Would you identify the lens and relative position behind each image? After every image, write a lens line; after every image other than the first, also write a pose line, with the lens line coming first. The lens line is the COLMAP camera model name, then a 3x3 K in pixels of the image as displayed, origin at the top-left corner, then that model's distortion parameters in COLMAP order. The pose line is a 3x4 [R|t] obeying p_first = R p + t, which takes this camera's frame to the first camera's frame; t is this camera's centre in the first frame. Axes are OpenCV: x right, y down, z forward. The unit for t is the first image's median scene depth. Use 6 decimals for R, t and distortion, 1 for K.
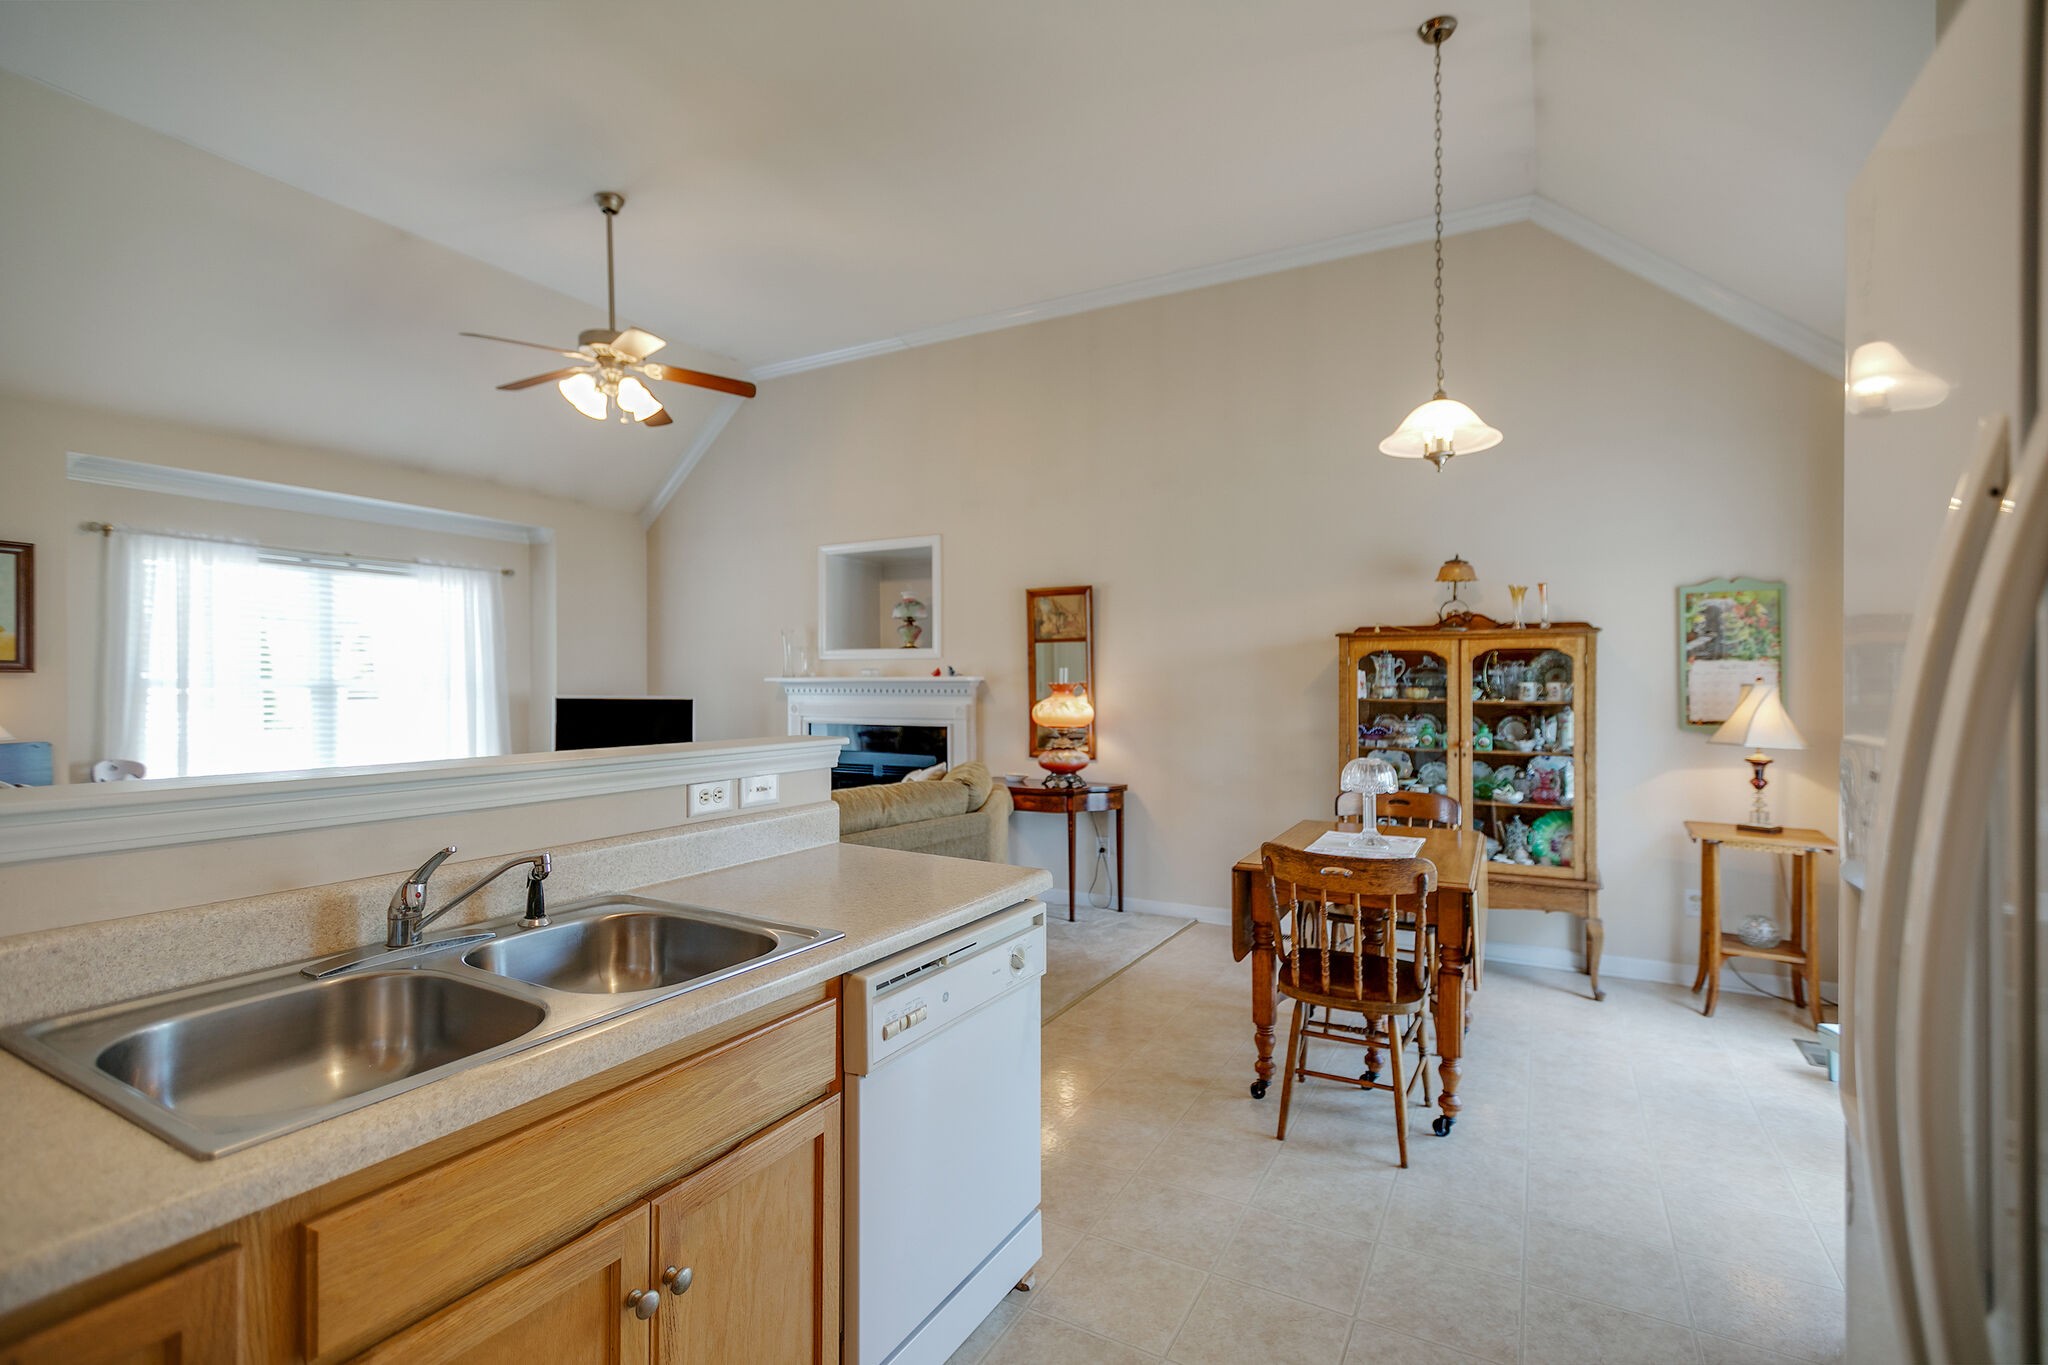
lens RADIAL K [[934.2, 0, 1024.0], [0, 934.2, 682.5], [0, 0, 1]] dist [0.001577, 0.000091]
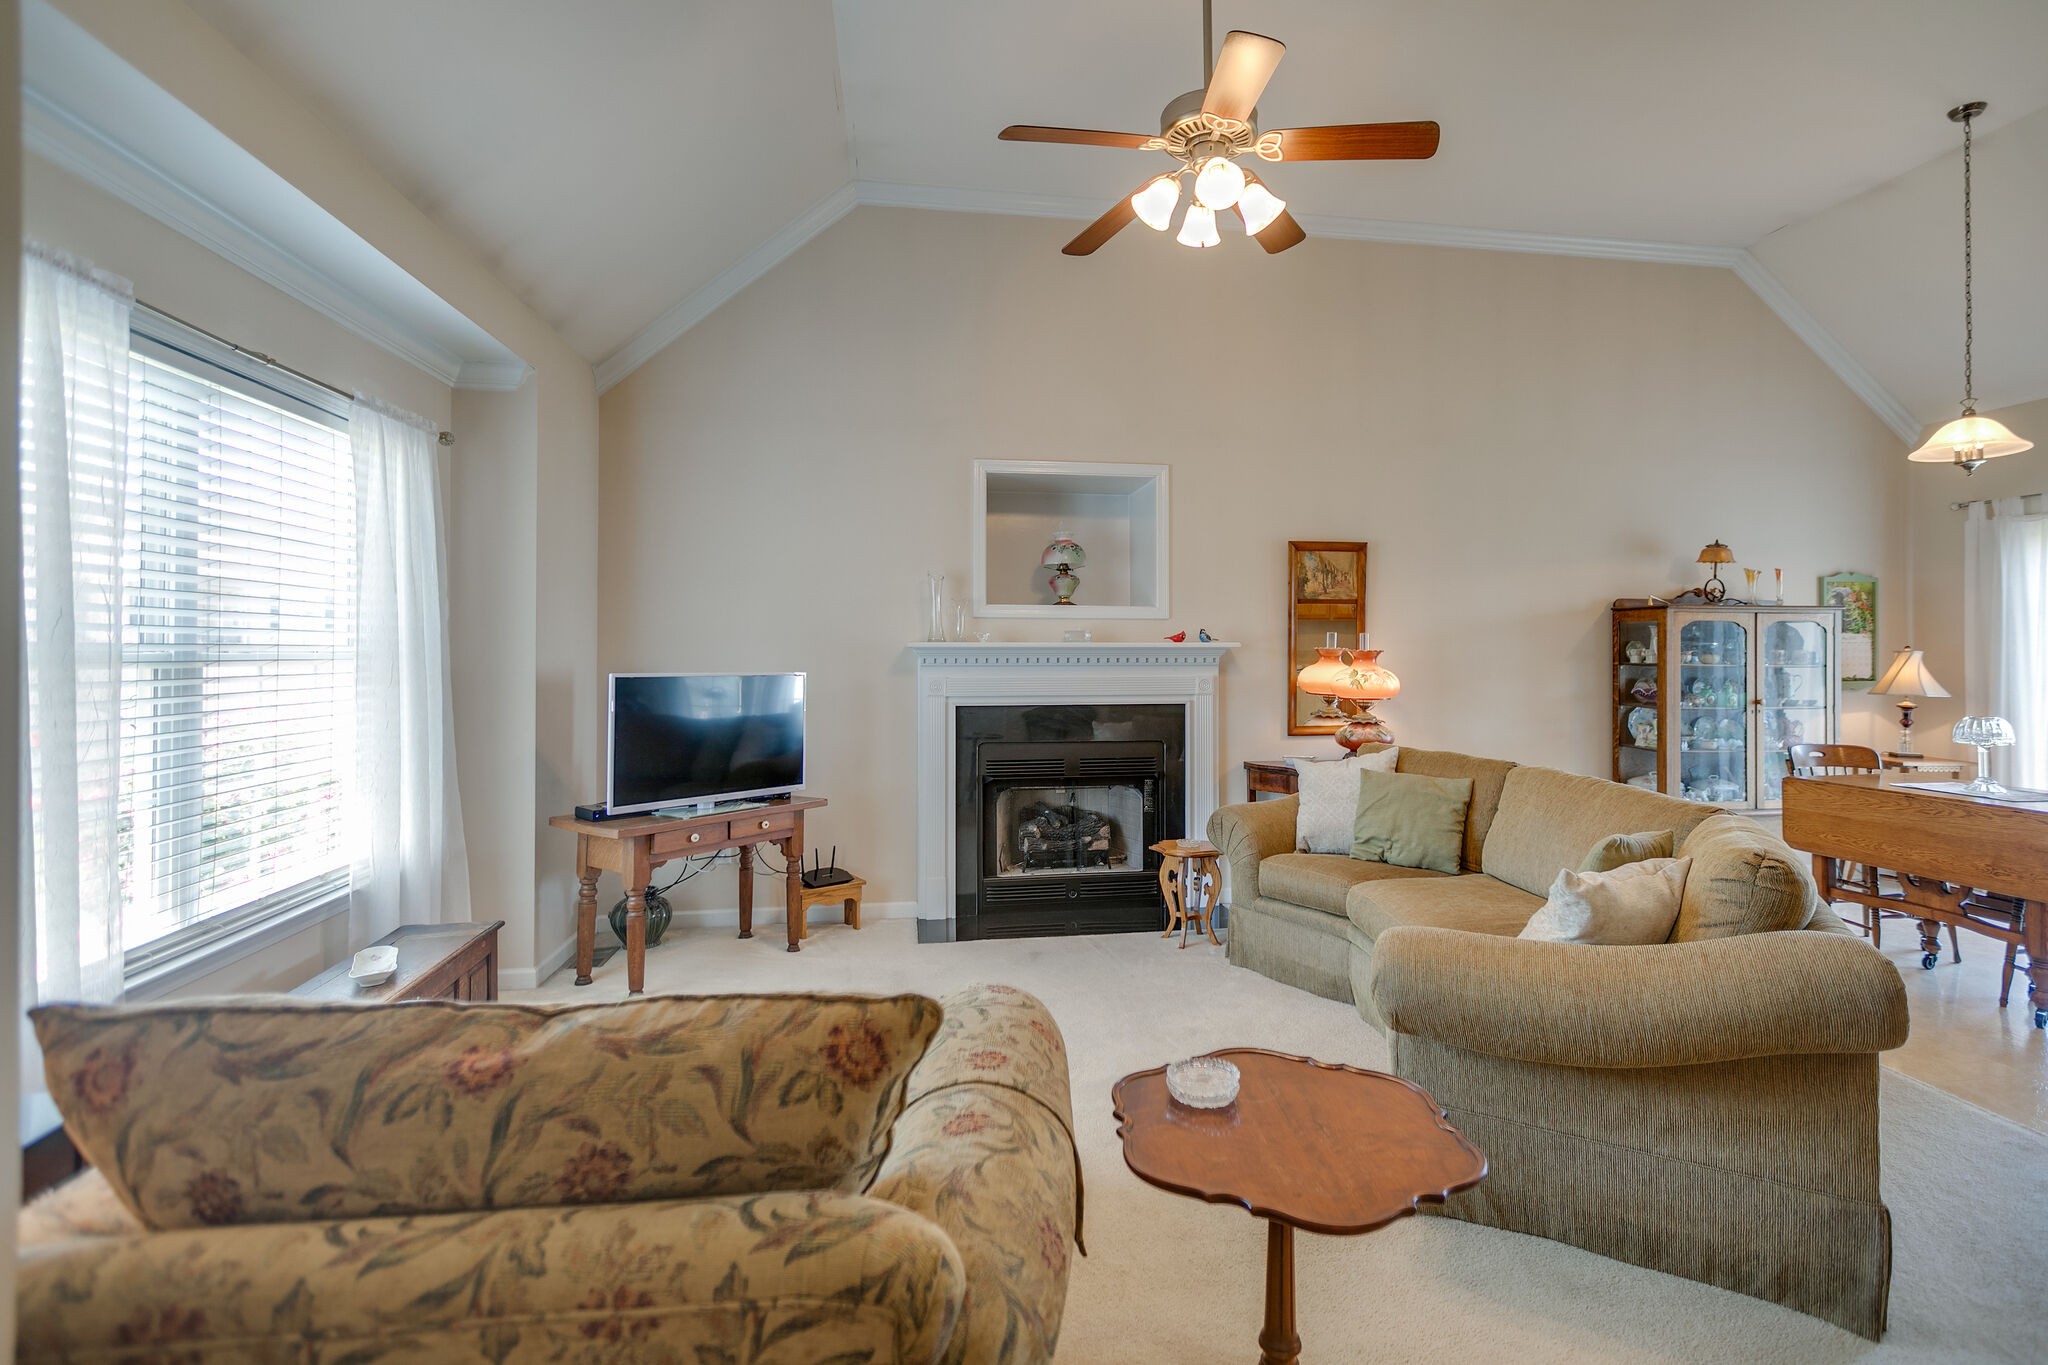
lens RADIAL K [[995.1, 0, 1078.2], [0, 995.1, 641.4], [0, 0, 1]] dist [0.001540, 0.000409]
pose [[0.780017, 0.003583, 0.625748, -0.729884], [-0.000378, 0.999986, -0.005255, -0.002596], [-0.625758, 0.003862, 0.780008, 0.412231]]
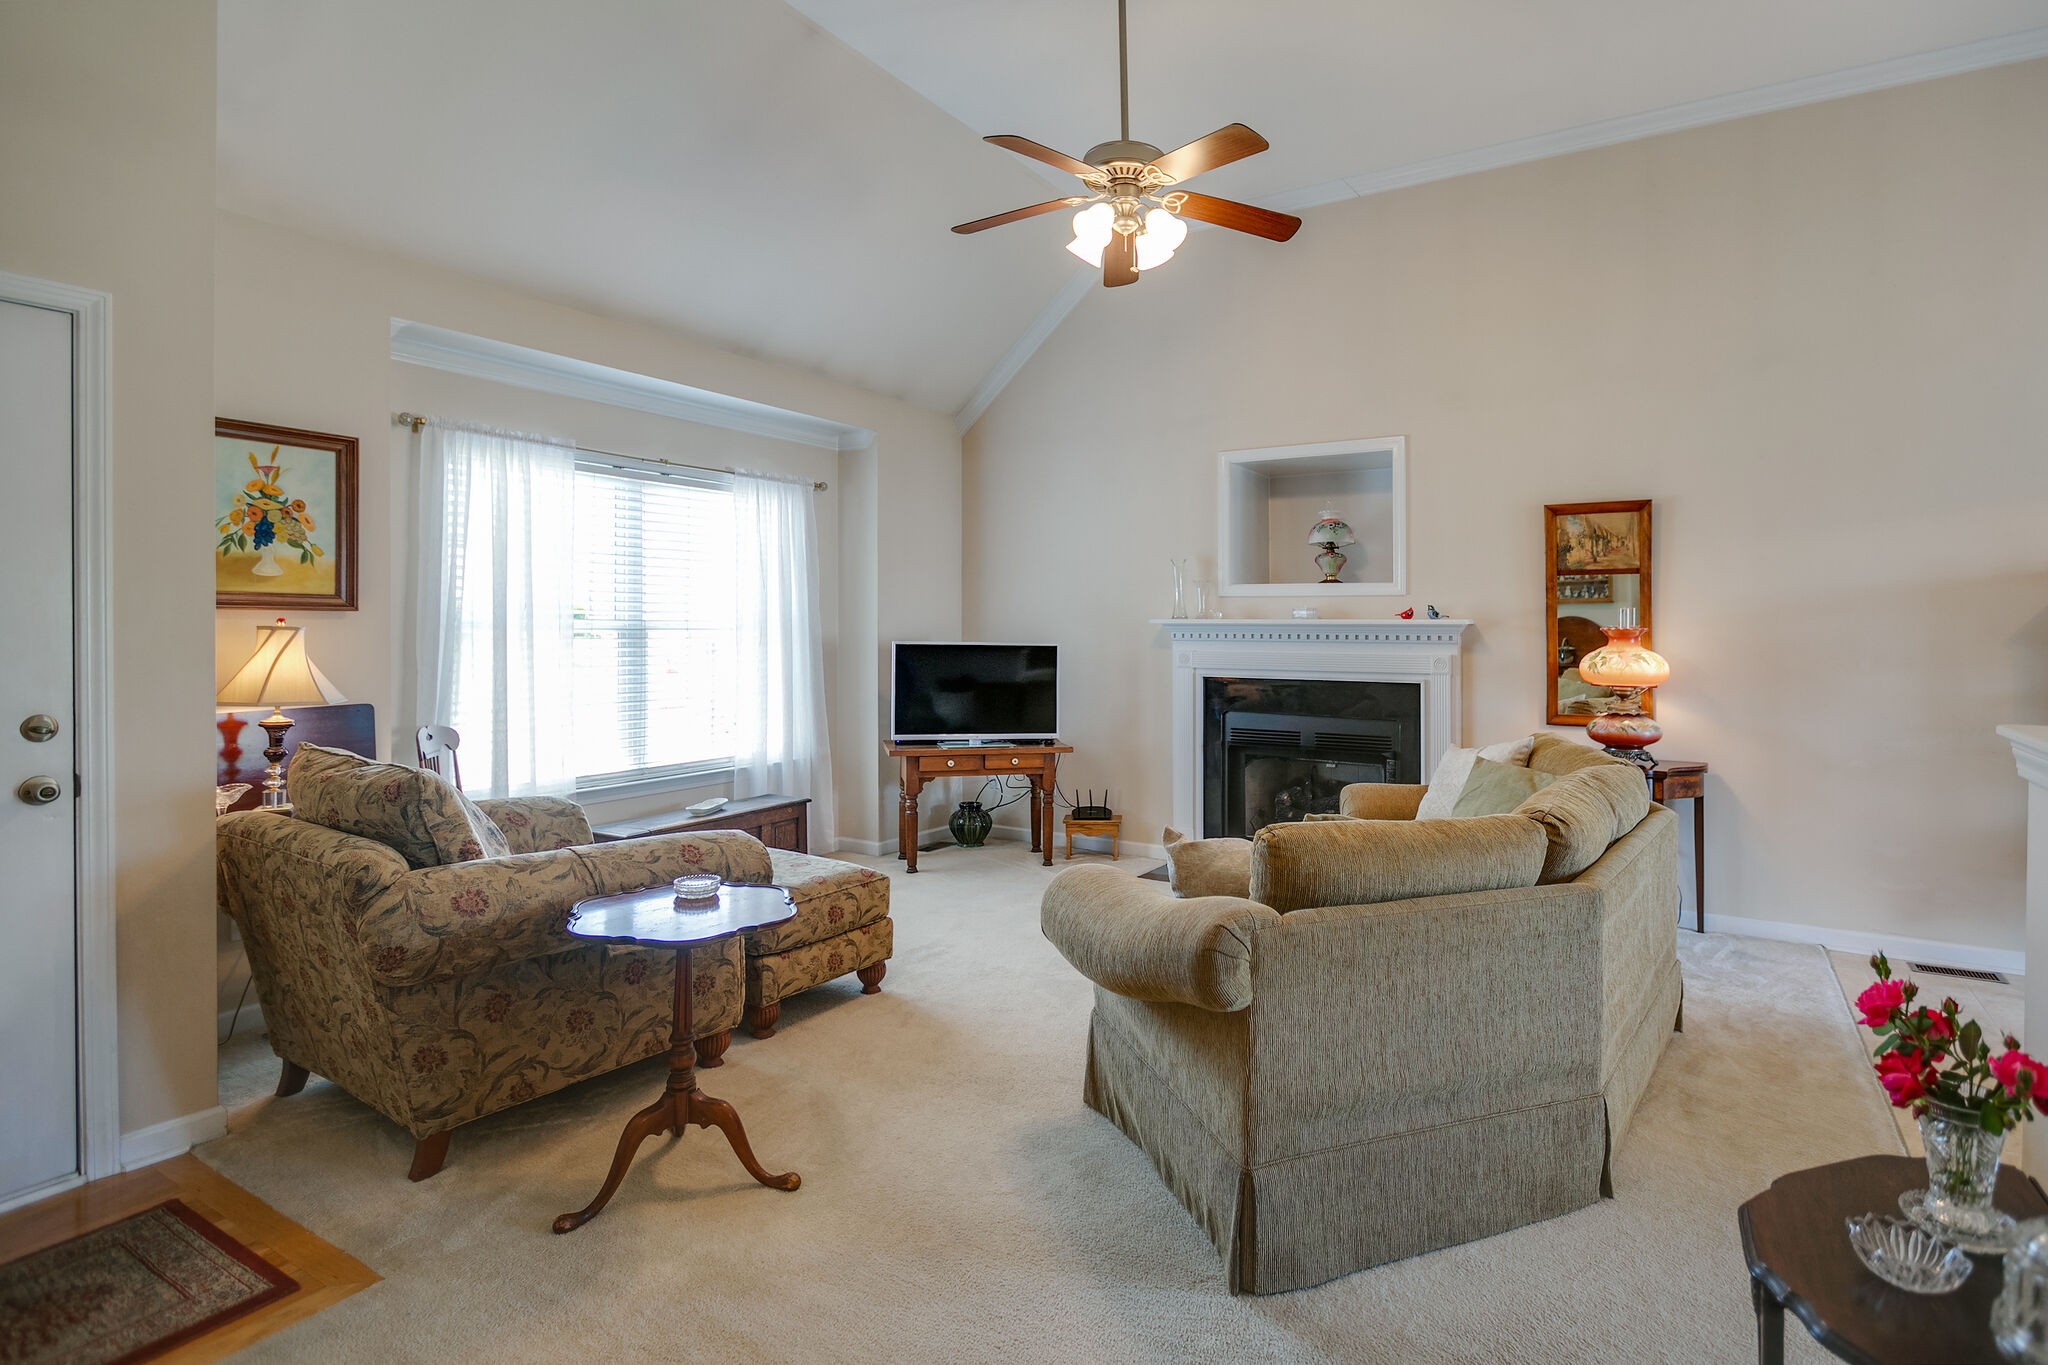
lens RADIAL K [[1031.4, 0, 1094.6], [0, 1031.4, 624.8], [0, 0, 1]] dist [-0.011276, 0.000284]
pose [[0.999663, 0.003161, -0.025782, -0.347163], [-0.003149, 0.999995, 0.000500, -0.001232], [0.025783, -0.000419, 0.999667, 0.152568]]
